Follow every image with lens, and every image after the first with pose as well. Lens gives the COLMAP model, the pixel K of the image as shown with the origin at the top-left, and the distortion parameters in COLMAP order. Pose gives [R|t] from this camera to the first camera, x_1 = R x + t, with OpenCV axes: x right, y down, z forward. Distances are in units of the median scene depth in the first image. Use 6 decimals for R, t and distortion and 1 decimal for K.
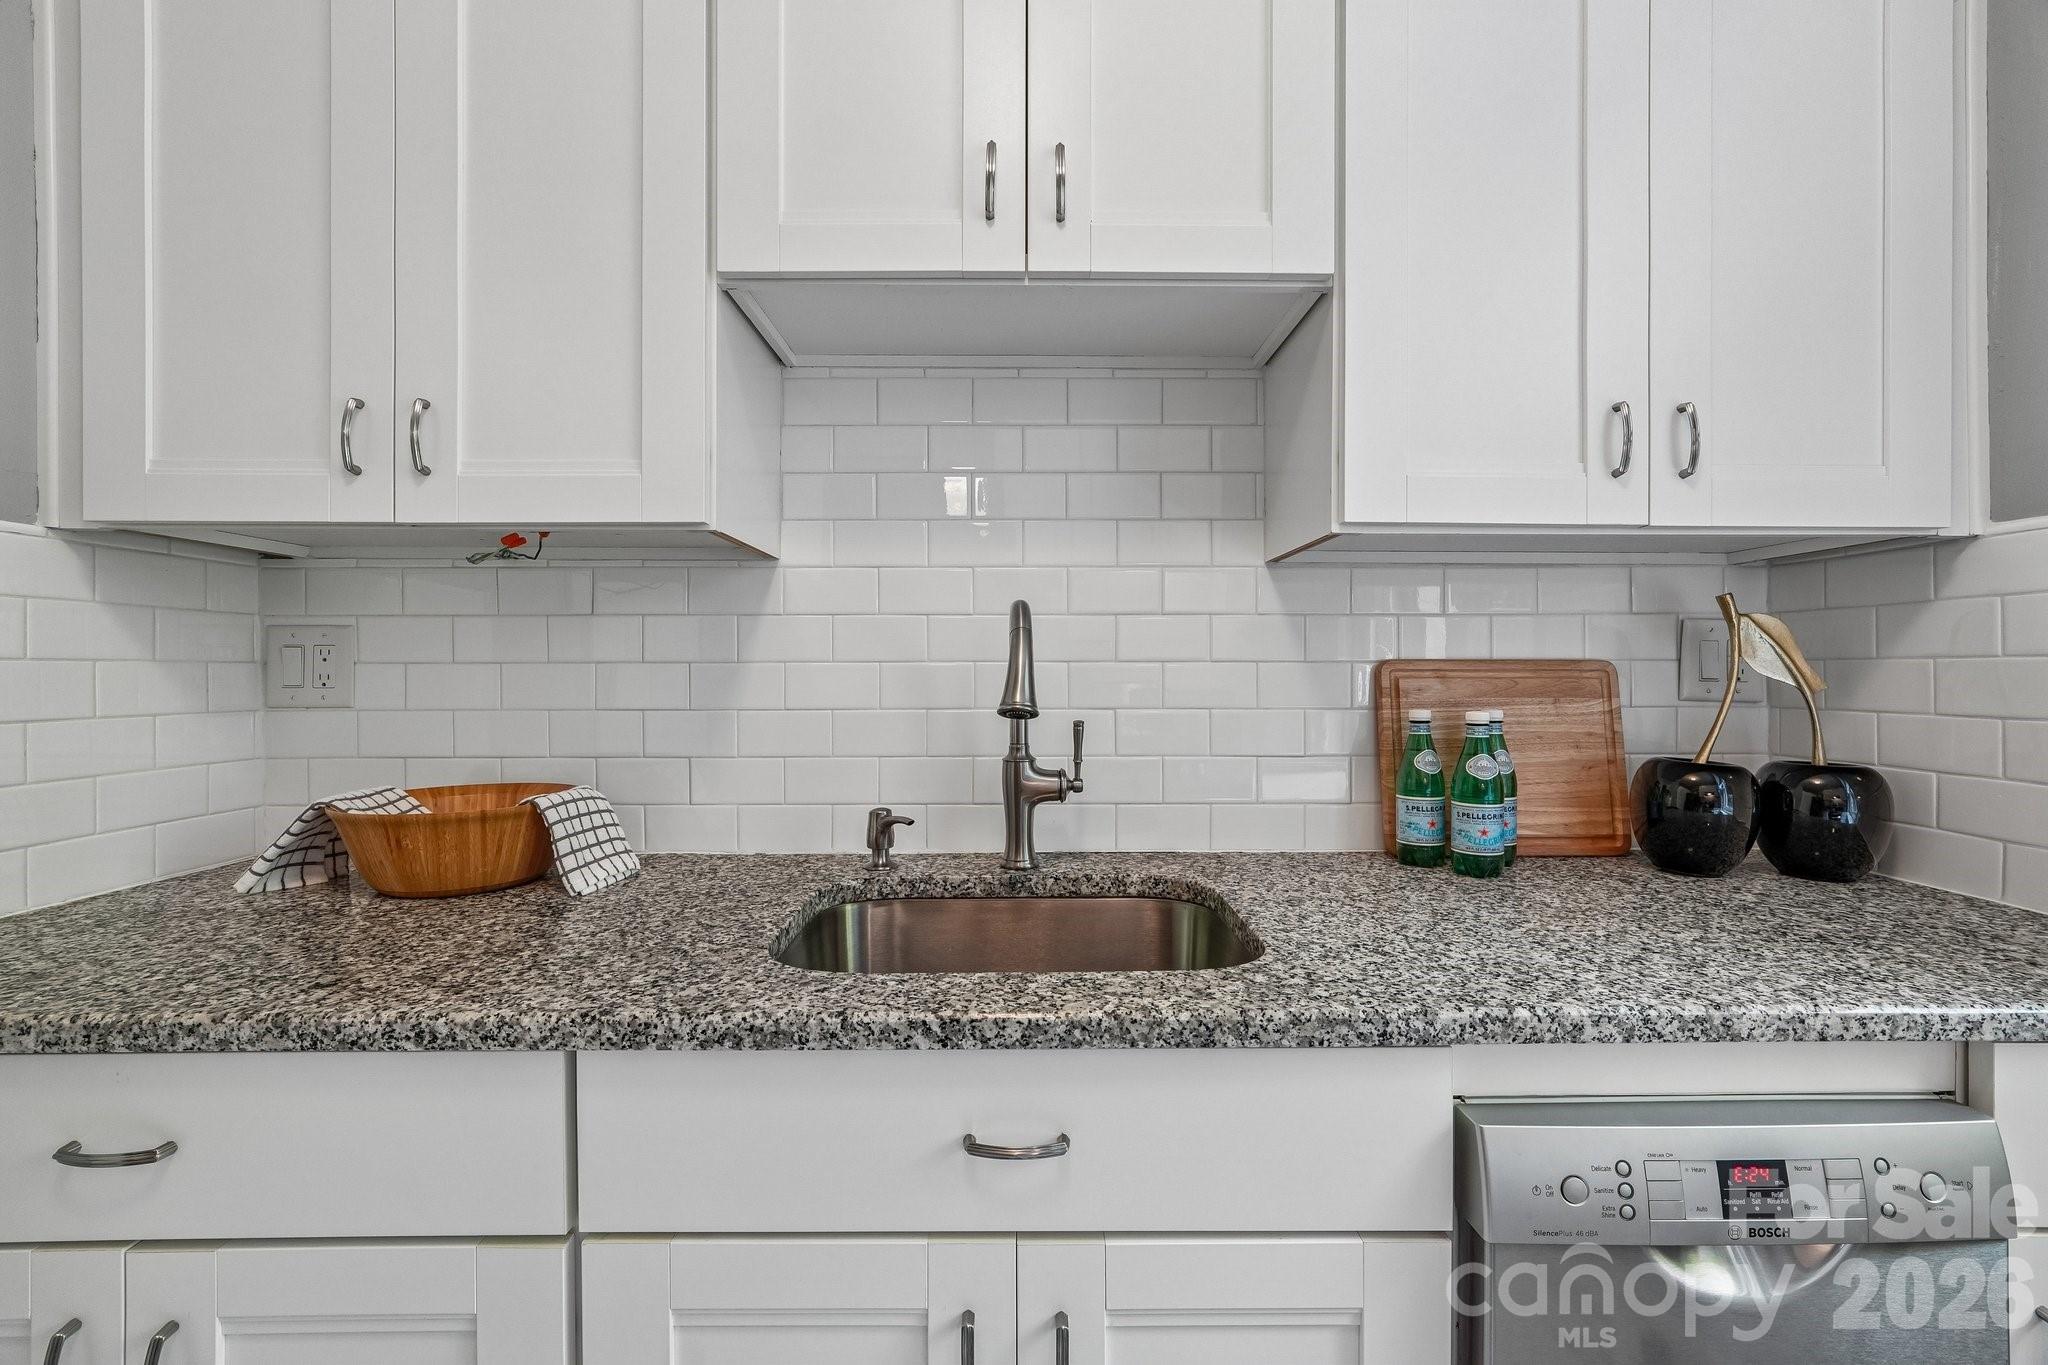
lens RADIAL K [[861.5, 0, 1027.3], [0, 861.5, 676.2], [0, 0, 1]] dist [-0.014300, 0.005736]
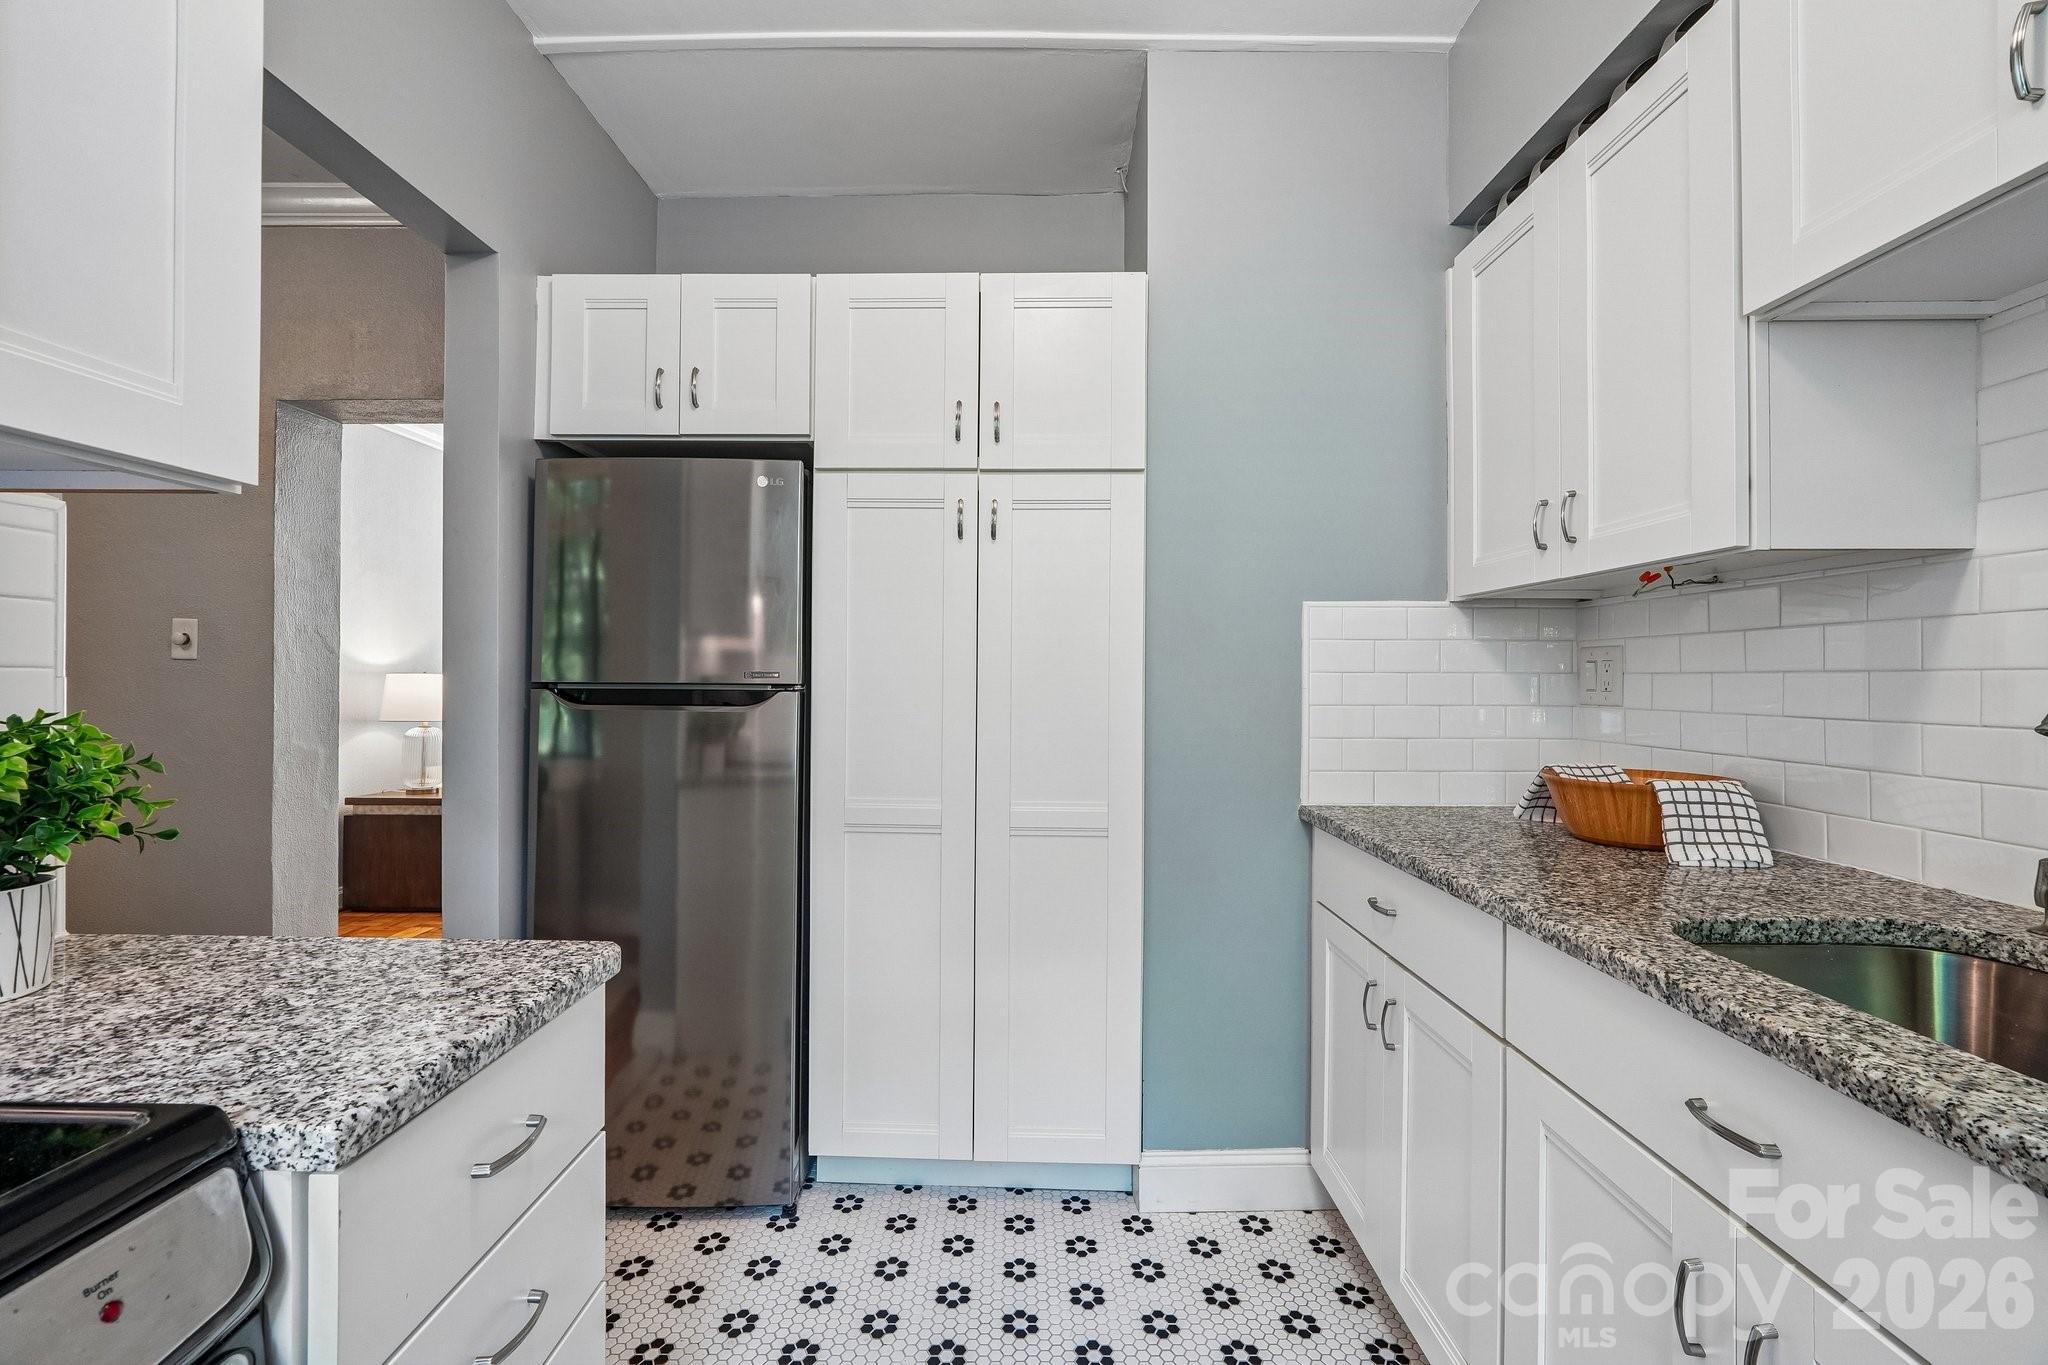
lens RADIAL K [[861.5, 0, 1027.3], [0, 861.5, 676.2], [0, 0, 1]] dist [-0.014300, 0.005736]
pose [[-0.007210, -0.001180, -0.999973, 0.698048], [-0.008677, 0.999962, -0.001117, -0.001709], [0.999936, 0.008668, -0.007219, 0.089534]]
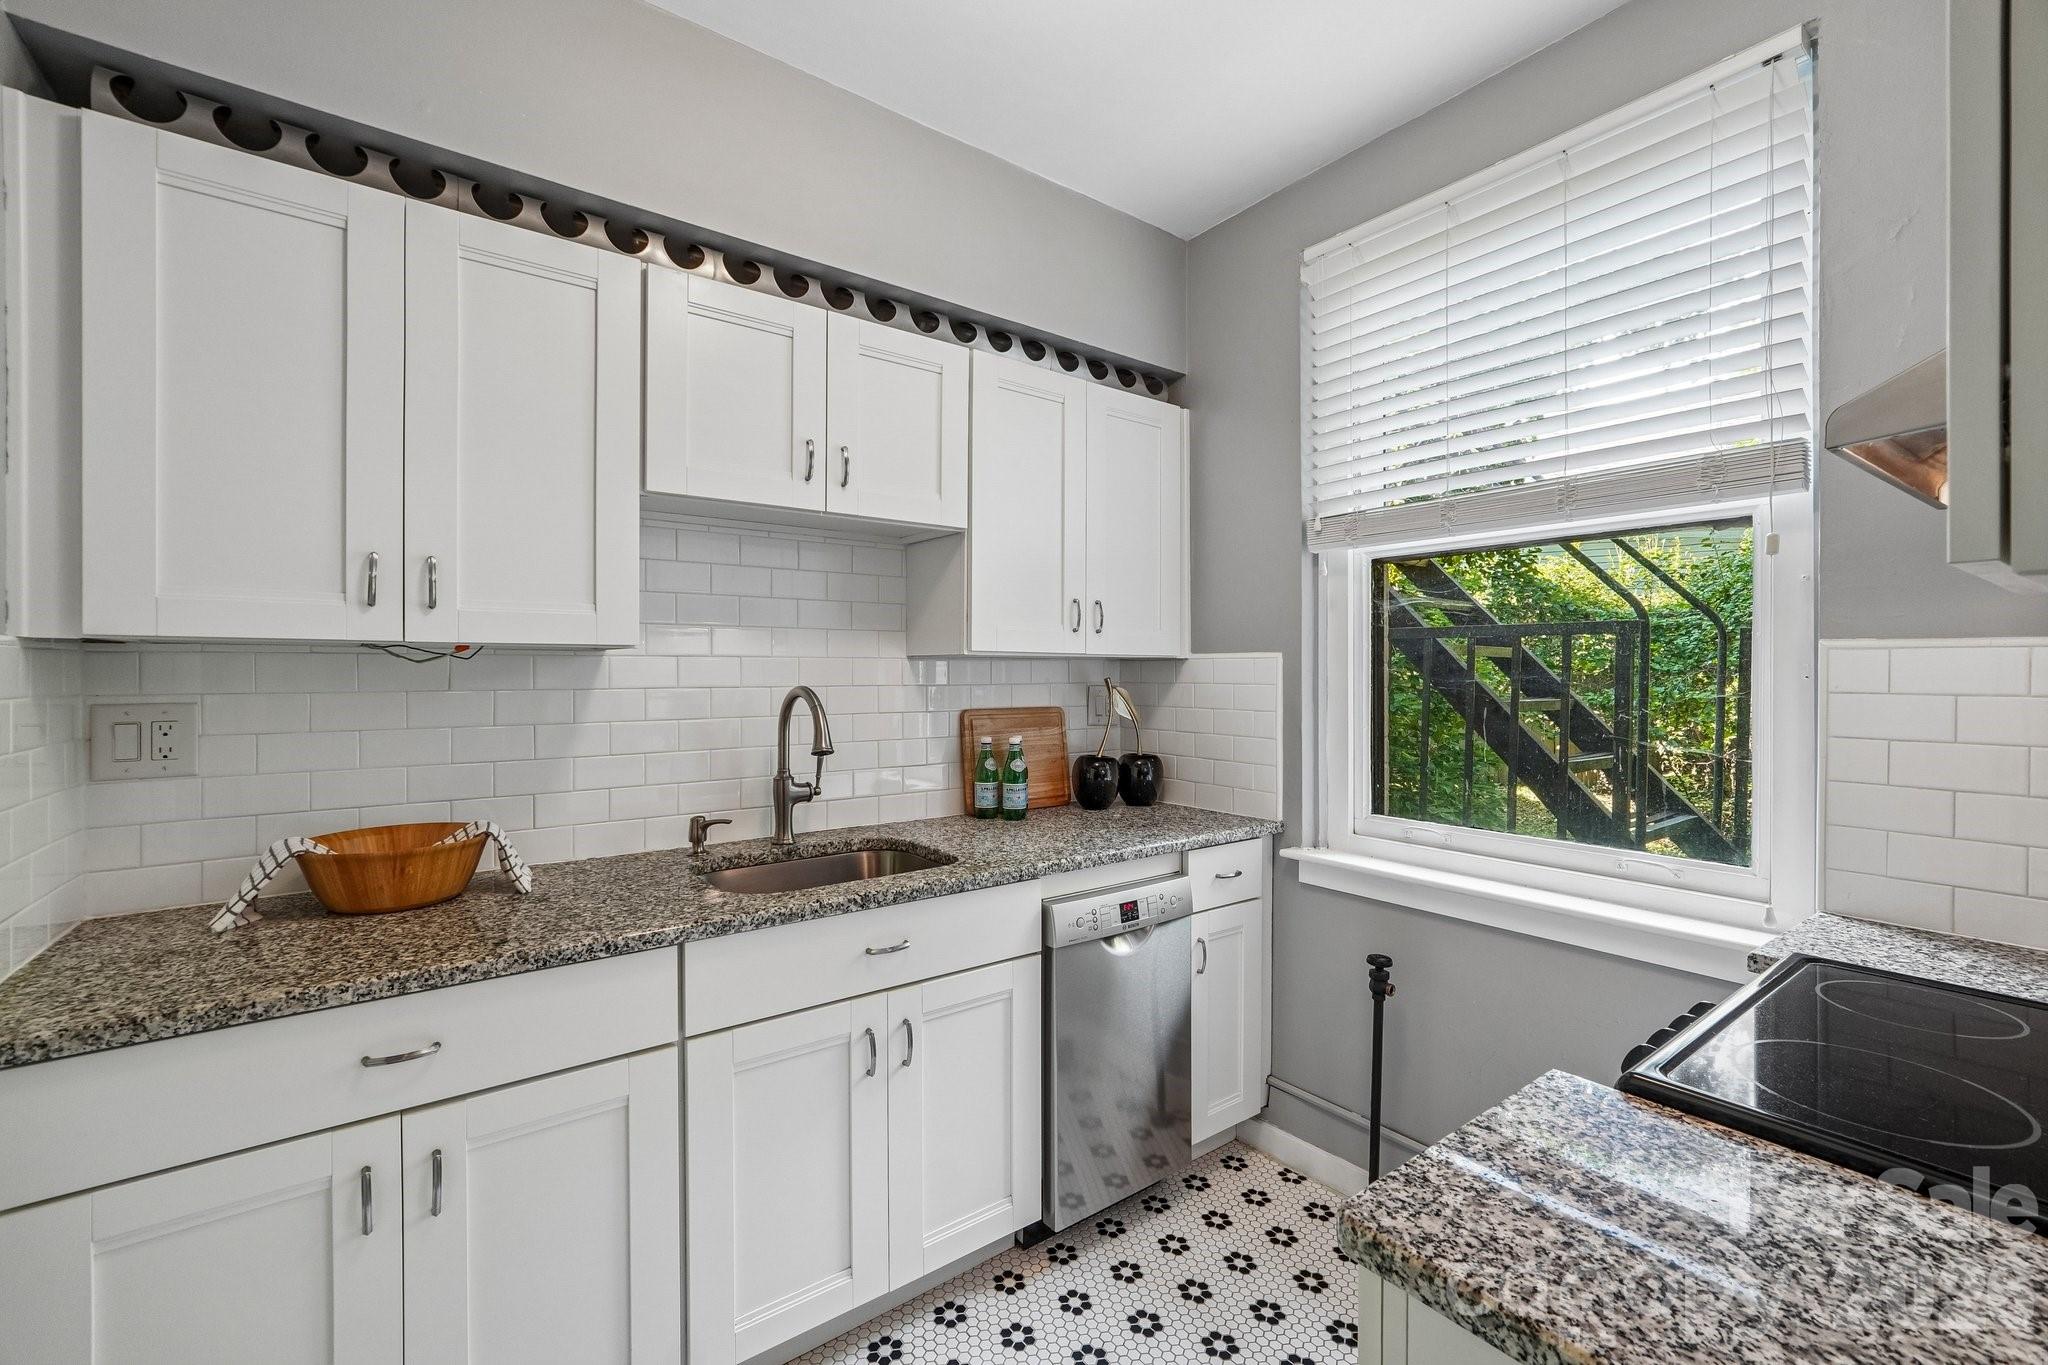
lens RADIAL K [[861.1, 0, 1023.7], [0, 861.1, 675.9], [0, 0, 1]] dist [-0.018953, 0.006967]
pose [[0.804652, -0.002619, 0.593740, -0.711046], [0.001776, 0.999996, 0.002005, -0.117202], [-0.593744, -0.000559, 0.804654, -0.687283]]
